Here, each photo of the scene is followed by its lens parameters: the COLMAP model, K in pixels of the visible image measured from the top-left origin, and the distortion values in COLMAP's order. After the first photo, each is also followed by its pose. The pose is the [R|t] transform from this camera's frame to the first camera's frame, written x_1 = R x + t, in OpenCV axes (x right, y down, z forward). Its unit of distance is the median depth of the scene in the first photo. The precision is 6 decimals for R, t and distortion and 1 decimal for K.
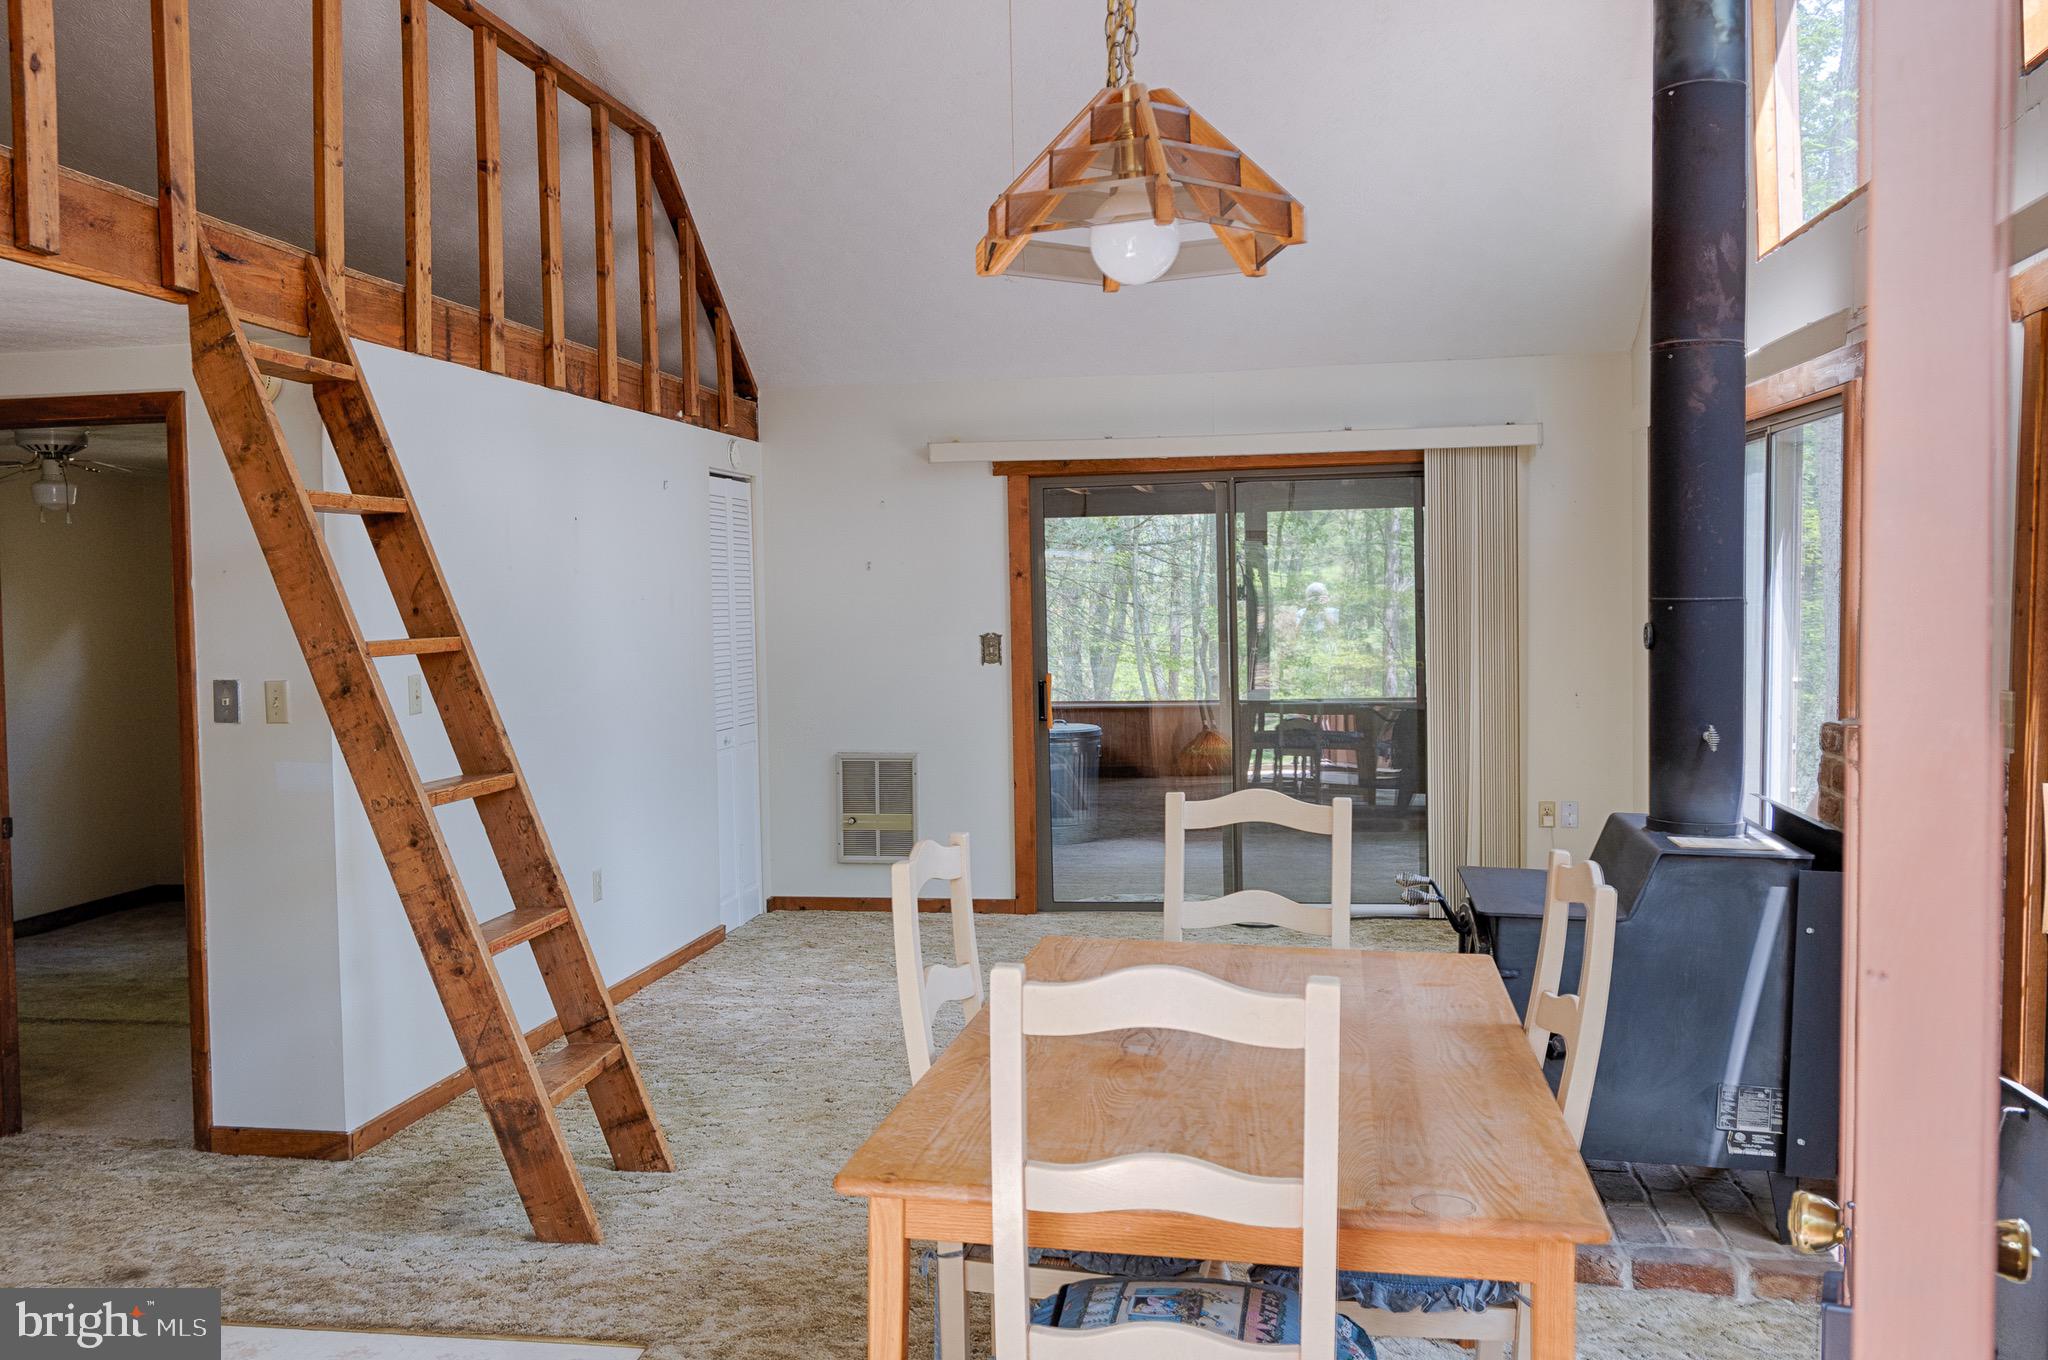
lens RADIAL K [[1741.0, 0, 1024.0], [0, 1741.0, 680.0], [0, 0, 1]] dist [0.012891, 0.005038]
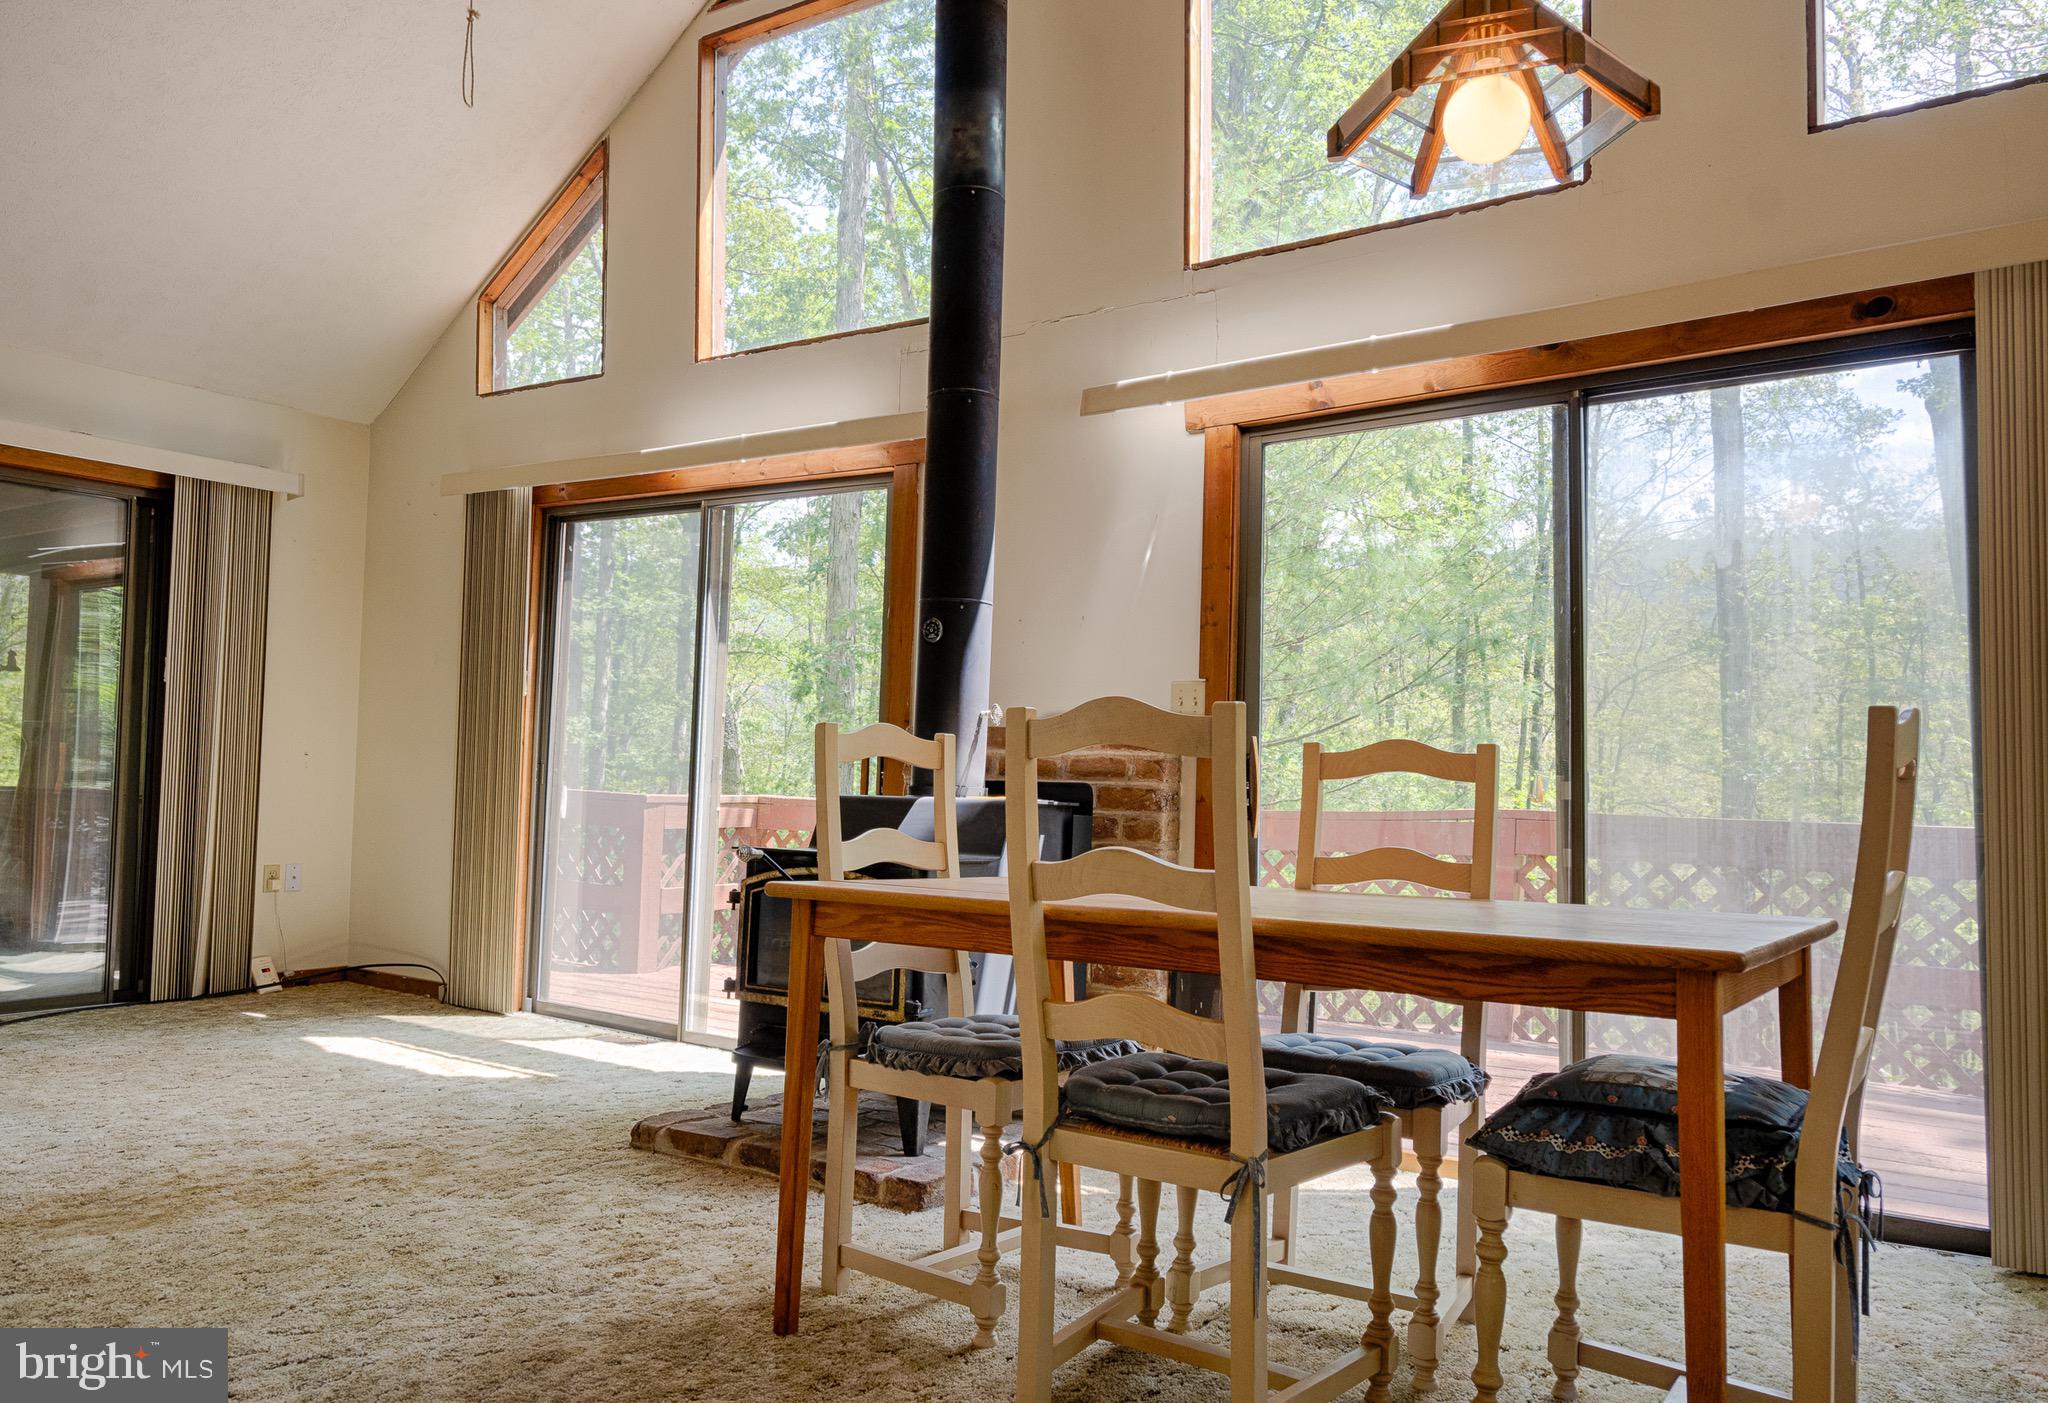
lens RADIAL K [[1491.2, 0, 1005.2], [0, 1491.2, 703.1], [0, 0, 1]] dist [-0.001987, 0.005169]
pose [[0.411568, 0.075564, 0.908241, -0.503969], [0.016454, 0.995778, -0.090304, 0.109372], [-0.911230, 0.052110, 0.408588, 0.518260]]
